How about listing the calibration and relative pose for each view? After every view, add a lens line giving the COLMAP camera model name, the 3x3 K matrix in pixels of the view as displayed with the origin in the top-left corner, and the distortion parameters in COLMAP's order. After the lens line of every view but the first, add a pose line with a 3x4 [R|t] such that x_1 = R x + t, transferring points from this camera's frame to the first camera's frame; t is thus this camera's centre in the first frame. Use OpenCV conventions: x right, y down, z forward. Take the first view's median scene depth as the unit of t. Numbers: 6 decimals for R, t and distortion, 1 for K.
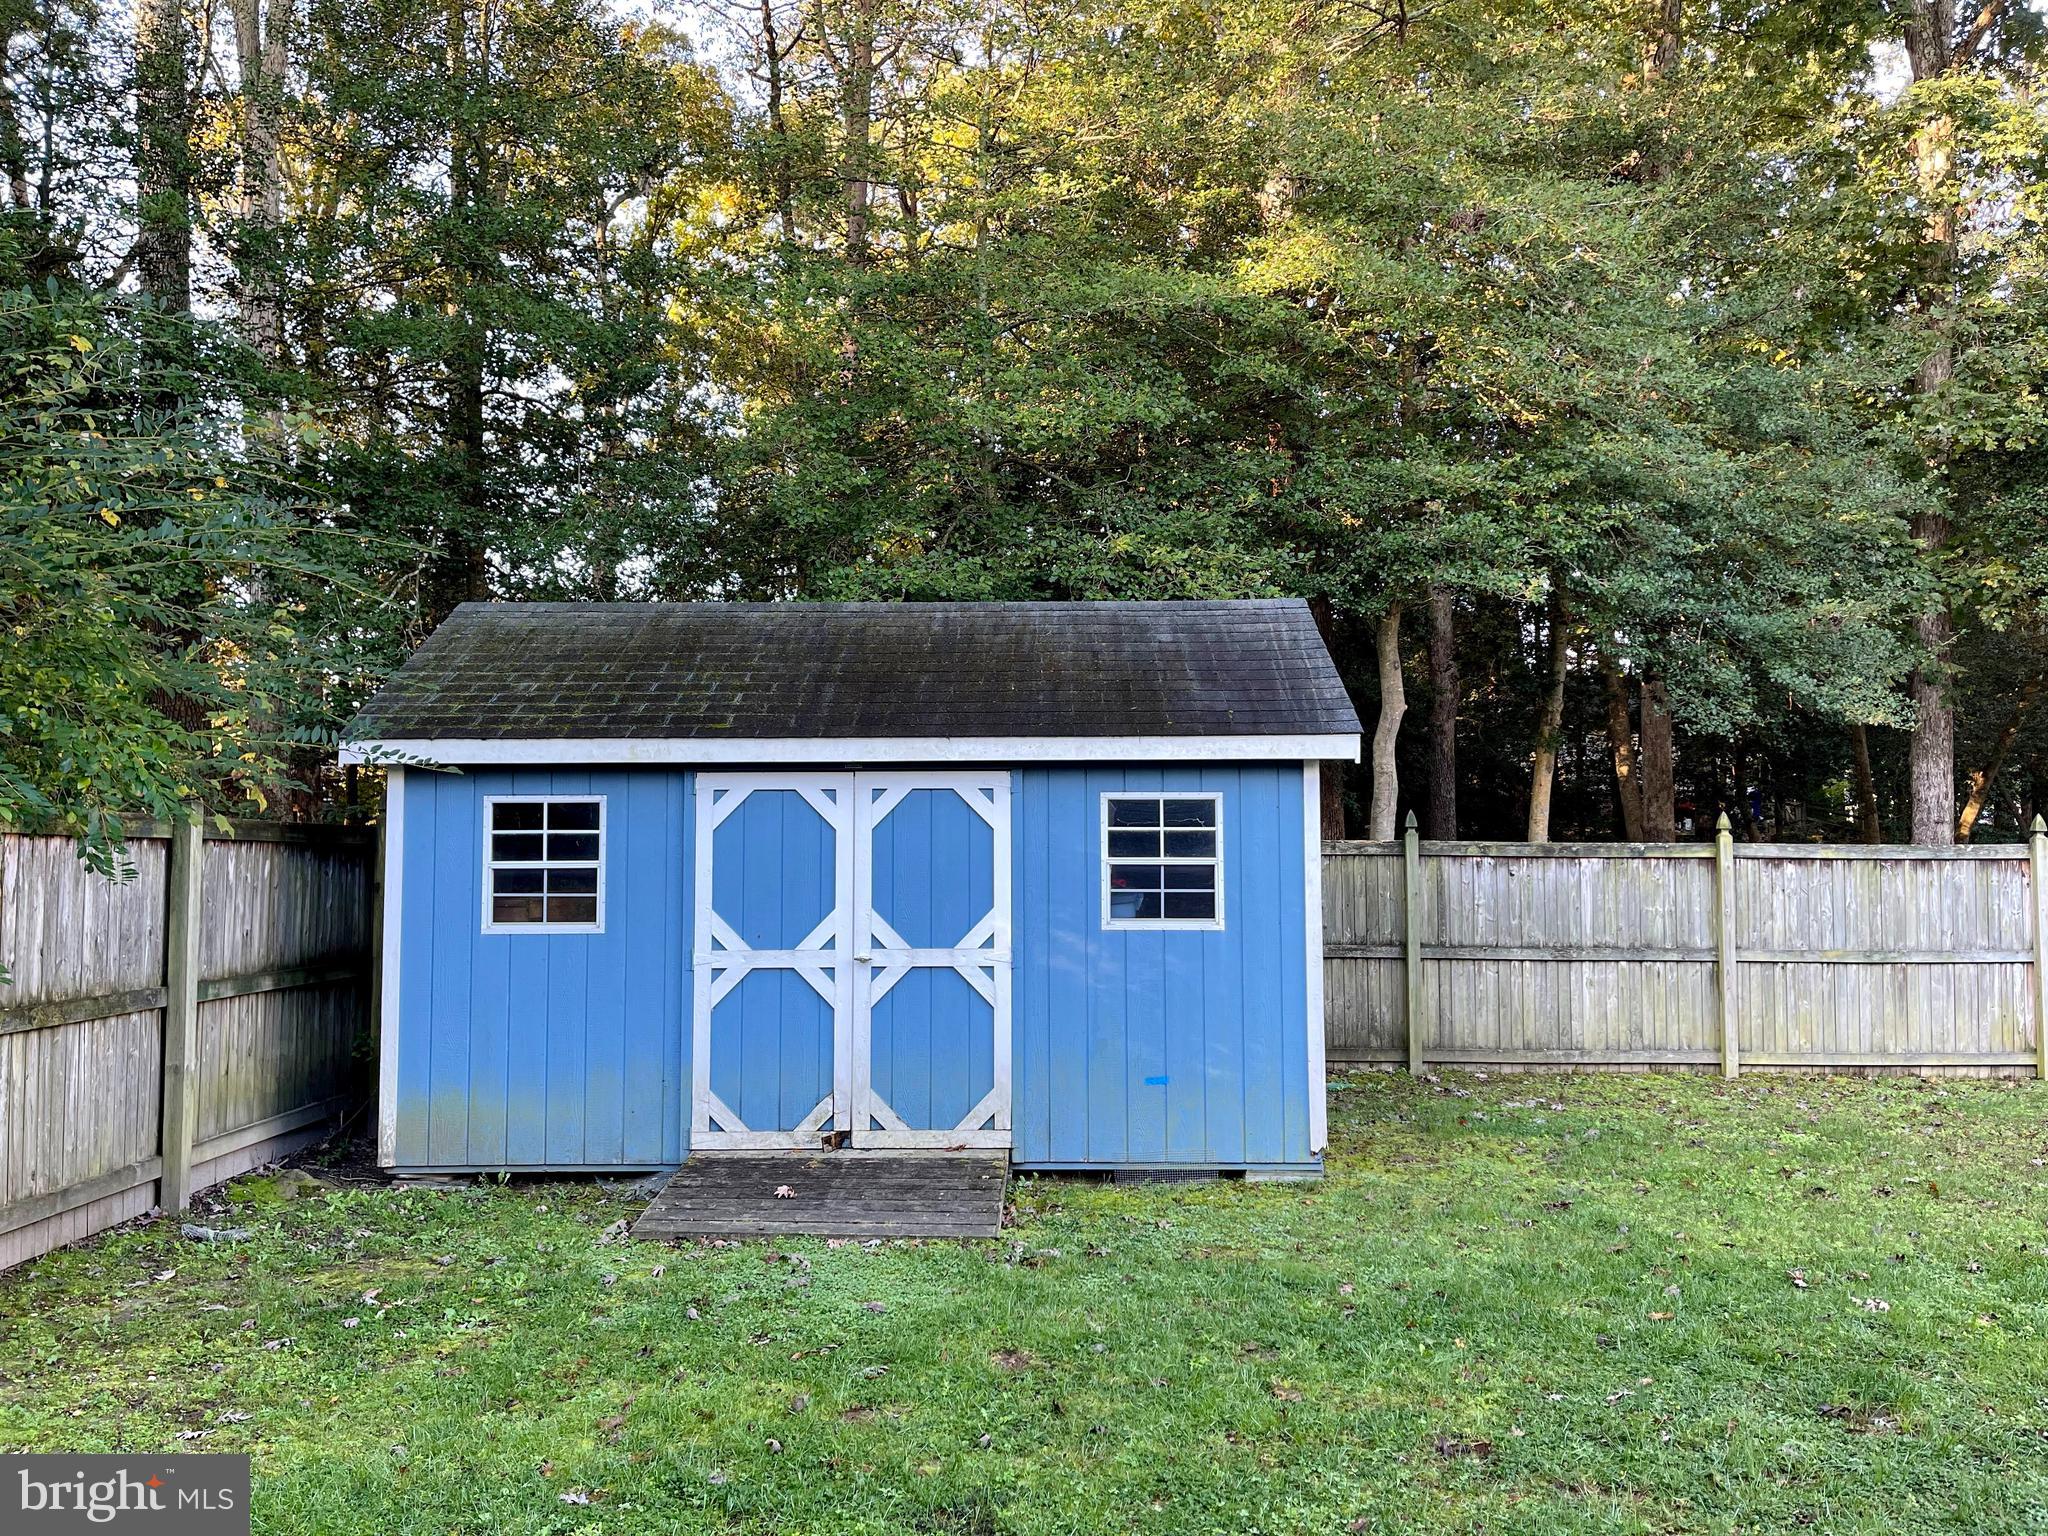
lens RADIAL K [[1543.6, 0, 1021.4], [0, 1543.6, 763.3], [0, 0, 1]] dist [0.051390, -0.043881]
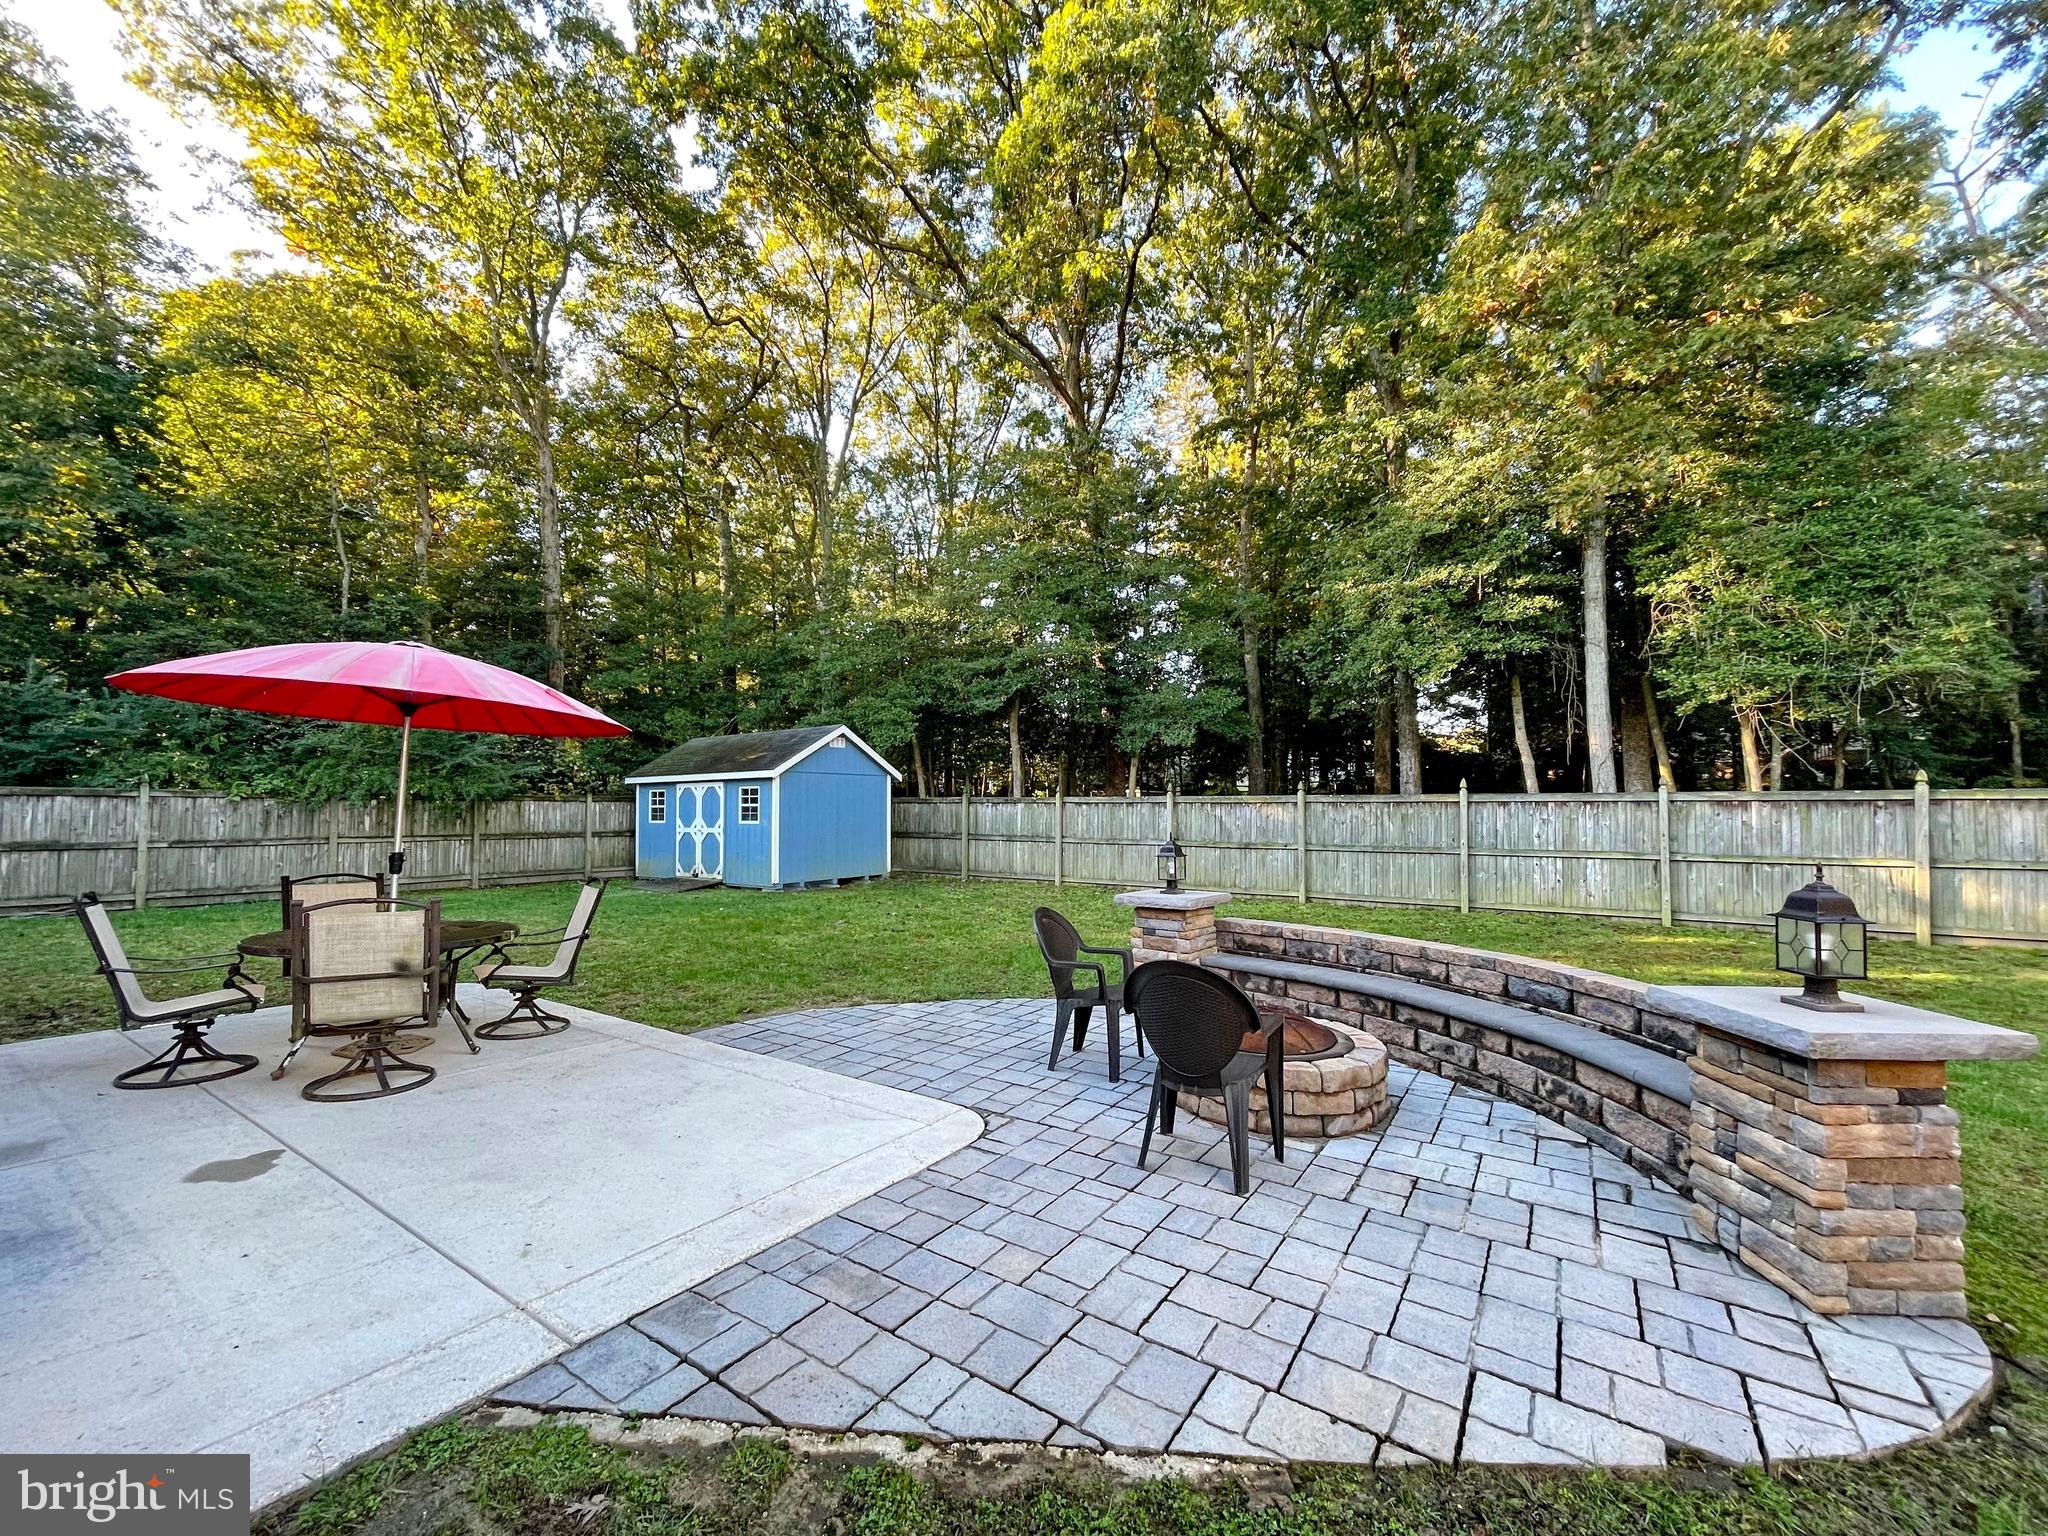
lens RADIAL K [[823.0, 0, 1021.9], [0, 823.0, 773.5], [0, 0, 1]] dist [-0.001935, 0.000301]
pose [[0.816987, -0.026040, -0.576068, 1.767244], [0.039568, 0.999157, 0.010952, -0.008238], [0.575297, -0.031741, 0.817329, -0.236233]]
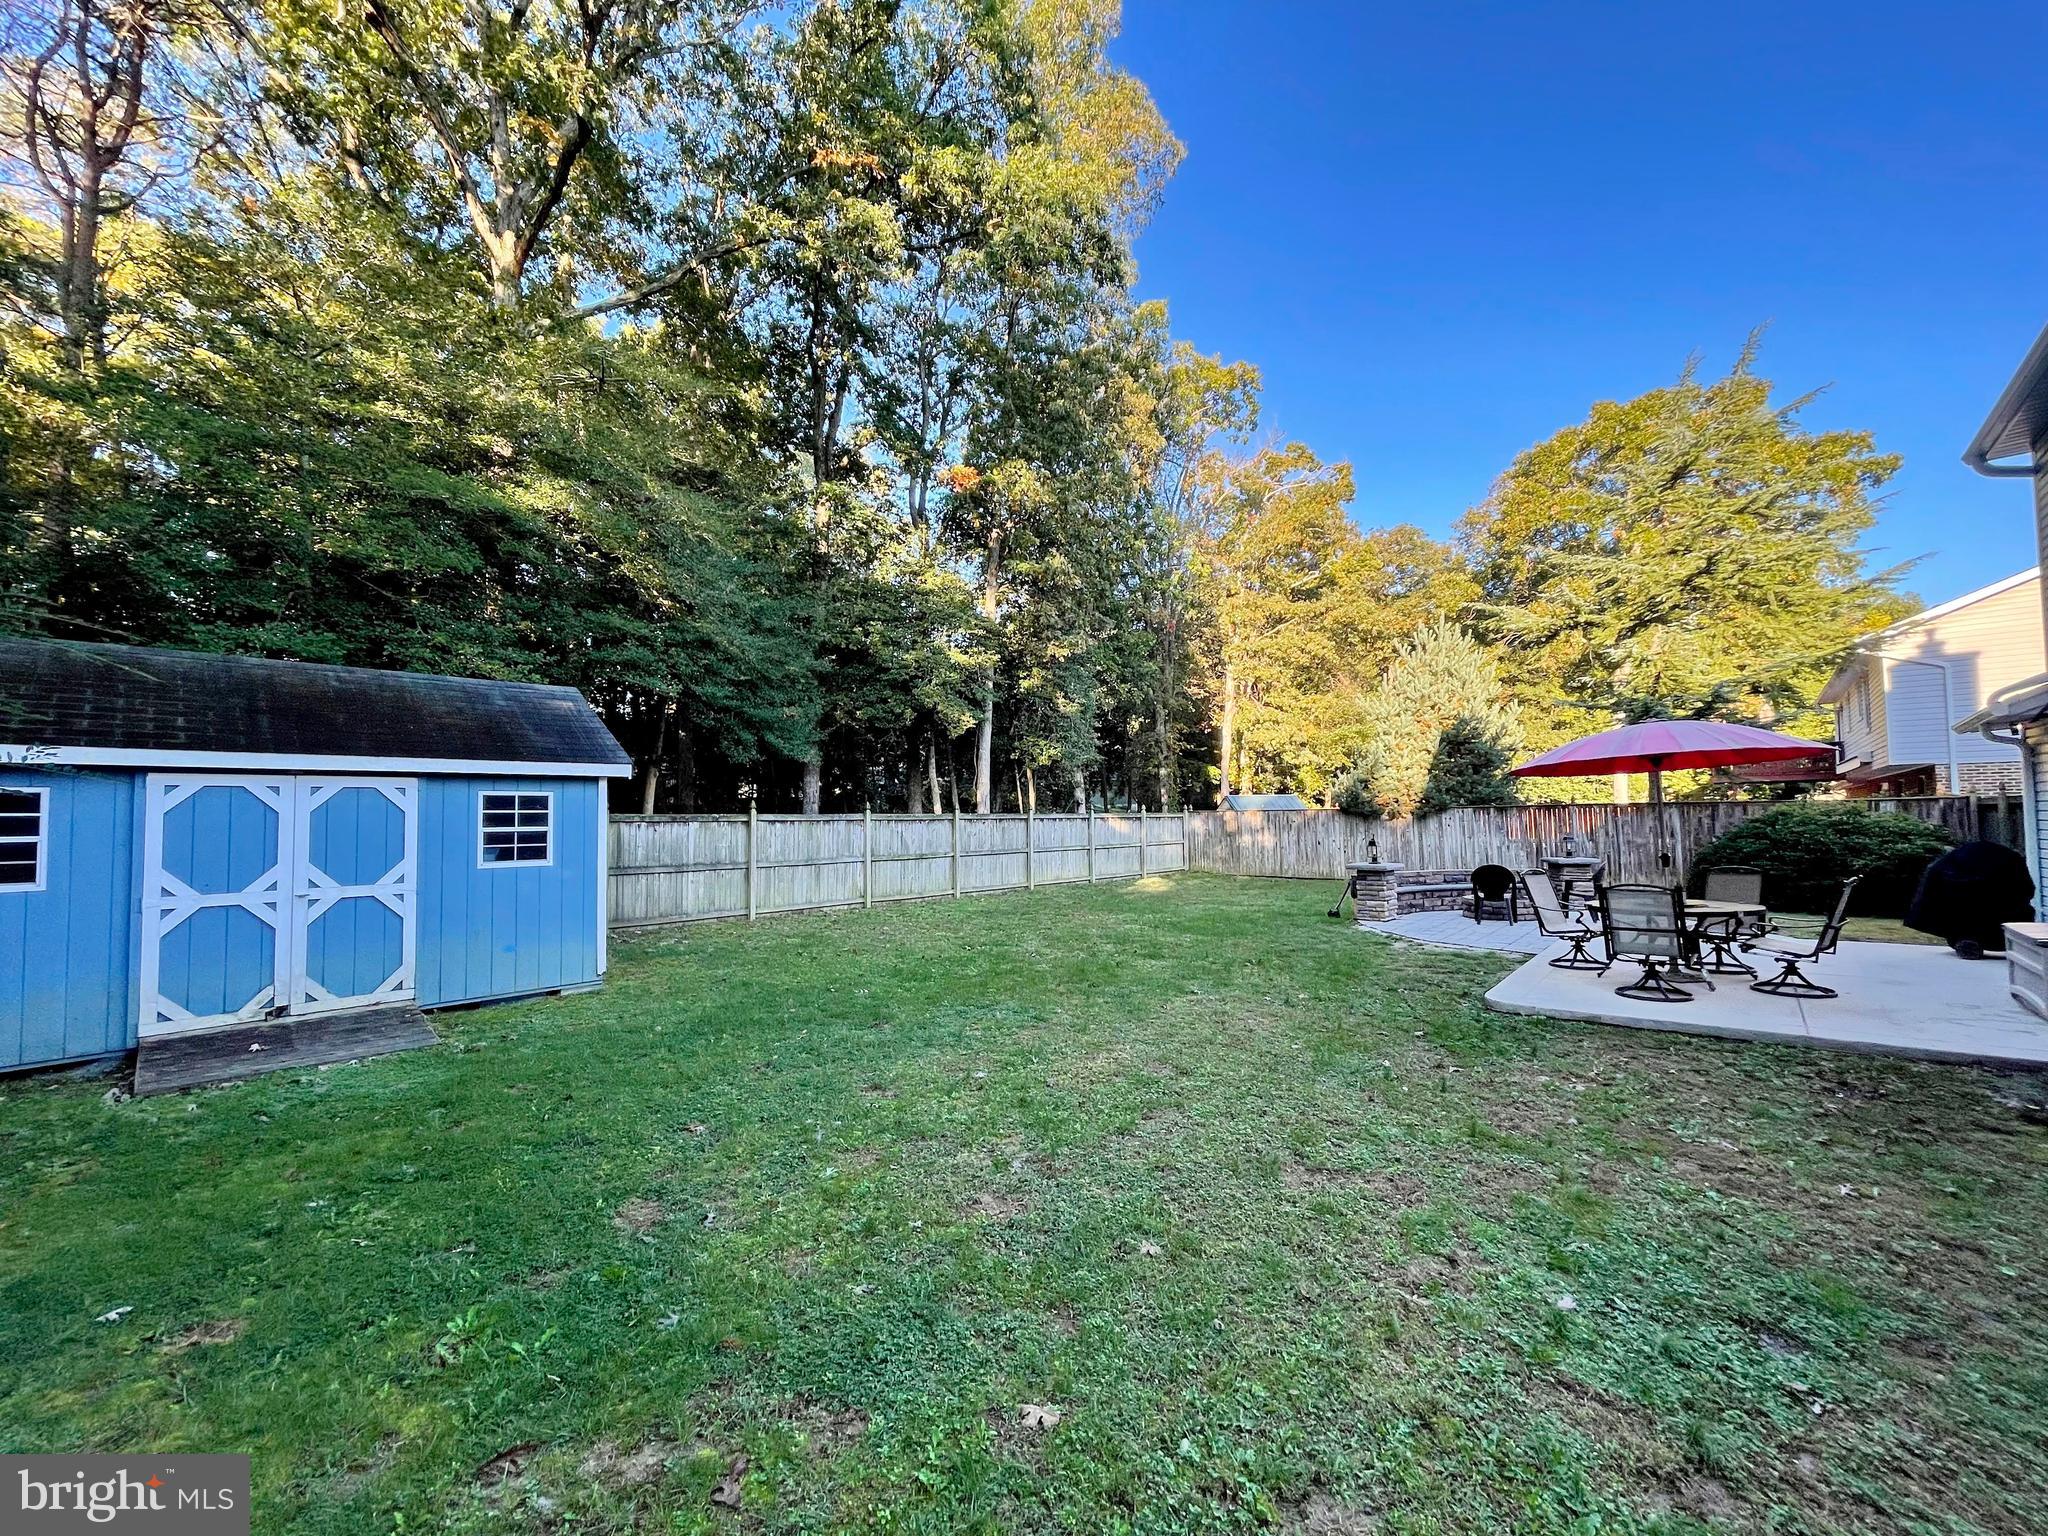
lens RADIAL K [[823.0, 0, 1018.9], [0, 823.0, 781.5], [0, 0, 1]] dist [-0.001935, 0.000301]
pose [[0.677242, 0.024138, 0.735365, -0.223507], [-0.037792, 0.999284, 0.002004, -0.017560], [-0.734789, -0.029148, 0.677669, -0.096209]]
